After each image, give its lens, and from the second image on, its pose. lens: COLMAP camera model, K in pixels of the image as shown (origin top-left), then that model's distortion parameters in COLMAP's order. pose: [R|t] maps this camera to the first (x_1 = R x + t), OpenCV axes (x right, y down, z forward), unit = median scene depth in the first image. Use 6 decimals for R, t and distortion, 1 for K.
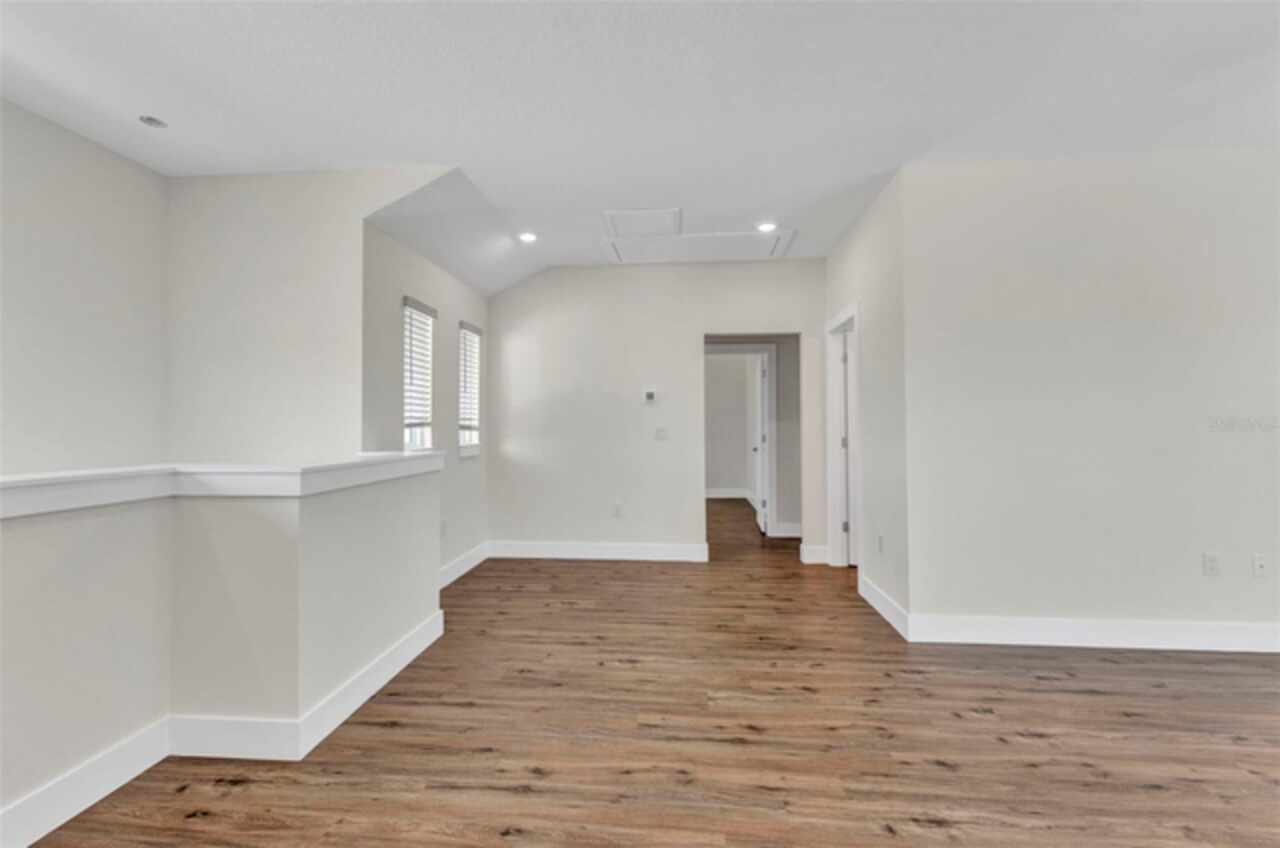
lens RADIAL K [[554.3, 0, 638.7], [0, 554.3, 414.7], [0, 0, 1]] dist [0.008394, -0.001964]
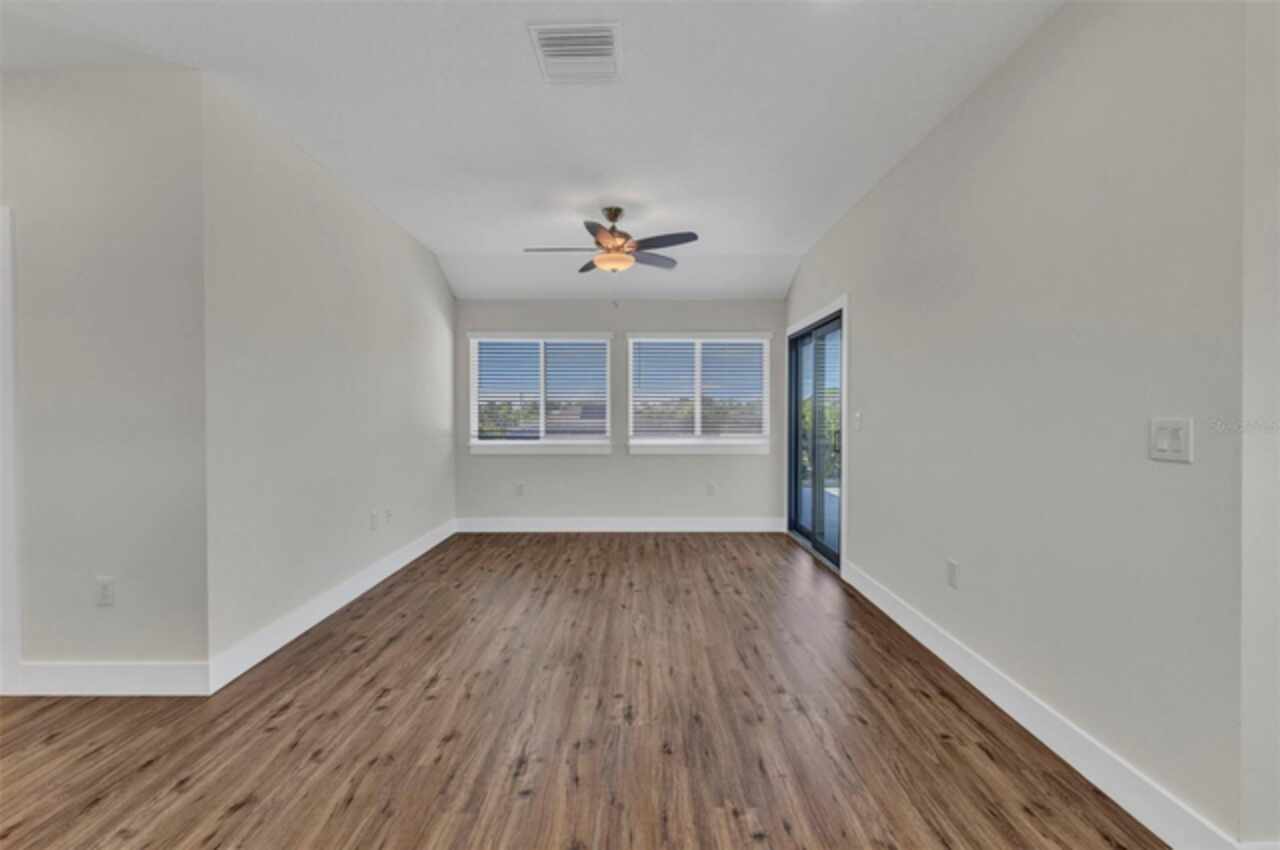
lens RADIAL K [[554.3, 0, 639.7], [0, 554.3, 415.9], [0, 0, 1]] dist [0.008394, -0.001964]
pose [[-0.098638, 0.003390, 0.995118, -0.386088], [-0.019173, 0.999802, -0.005306, 0.014371], [-0.994939, -0.019603, -0.098553, 0.548670]]
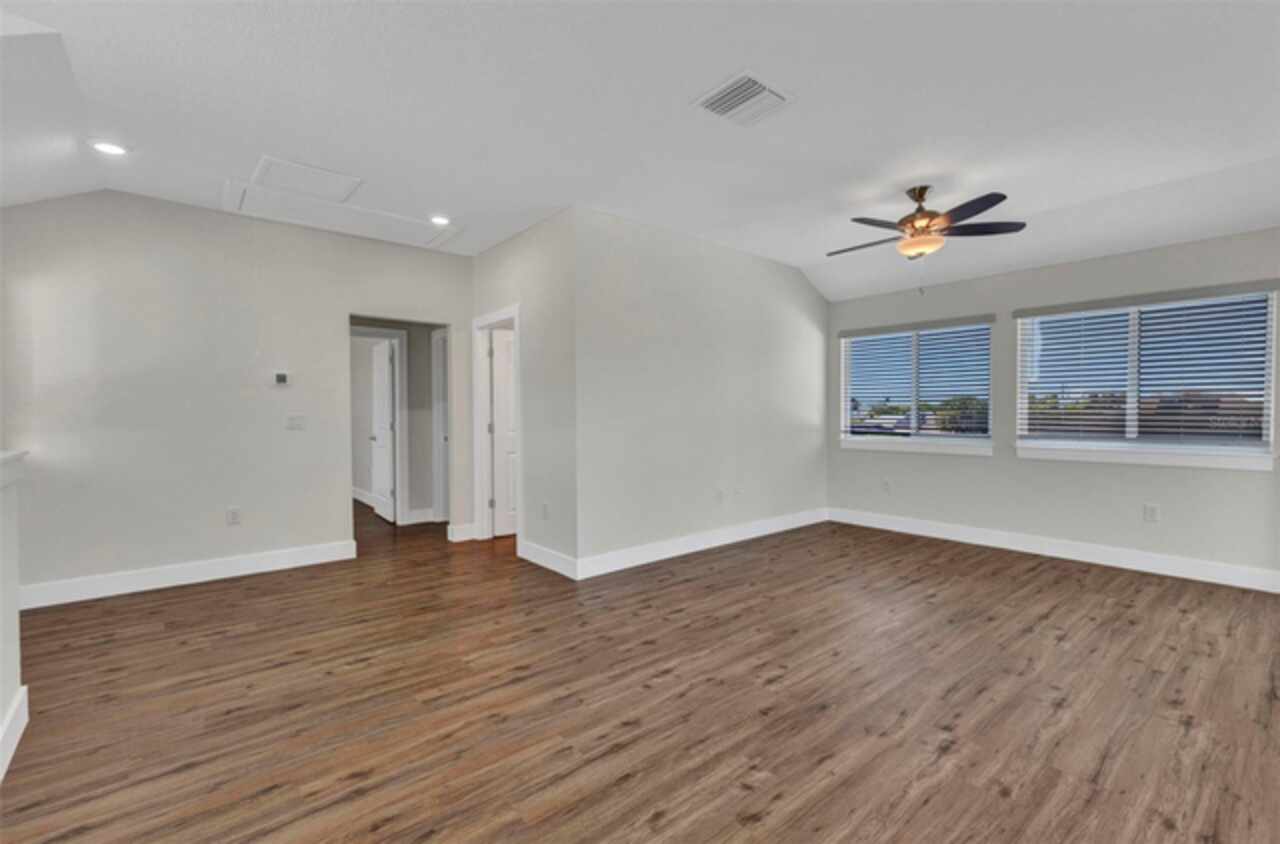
lens RADIAL K [[556.8, 0, 645.7], [0, 556.8, 419.6], [0, 0, 1]] dist [0.000213, -0.000641]
pose [[0.694776, -0.008444, 0.719177, -0.369136], [-0.013731, 0.999593, 0.025001, 0.000962], [-0.719095, -0.027245, 0.694377, -0.001687]]
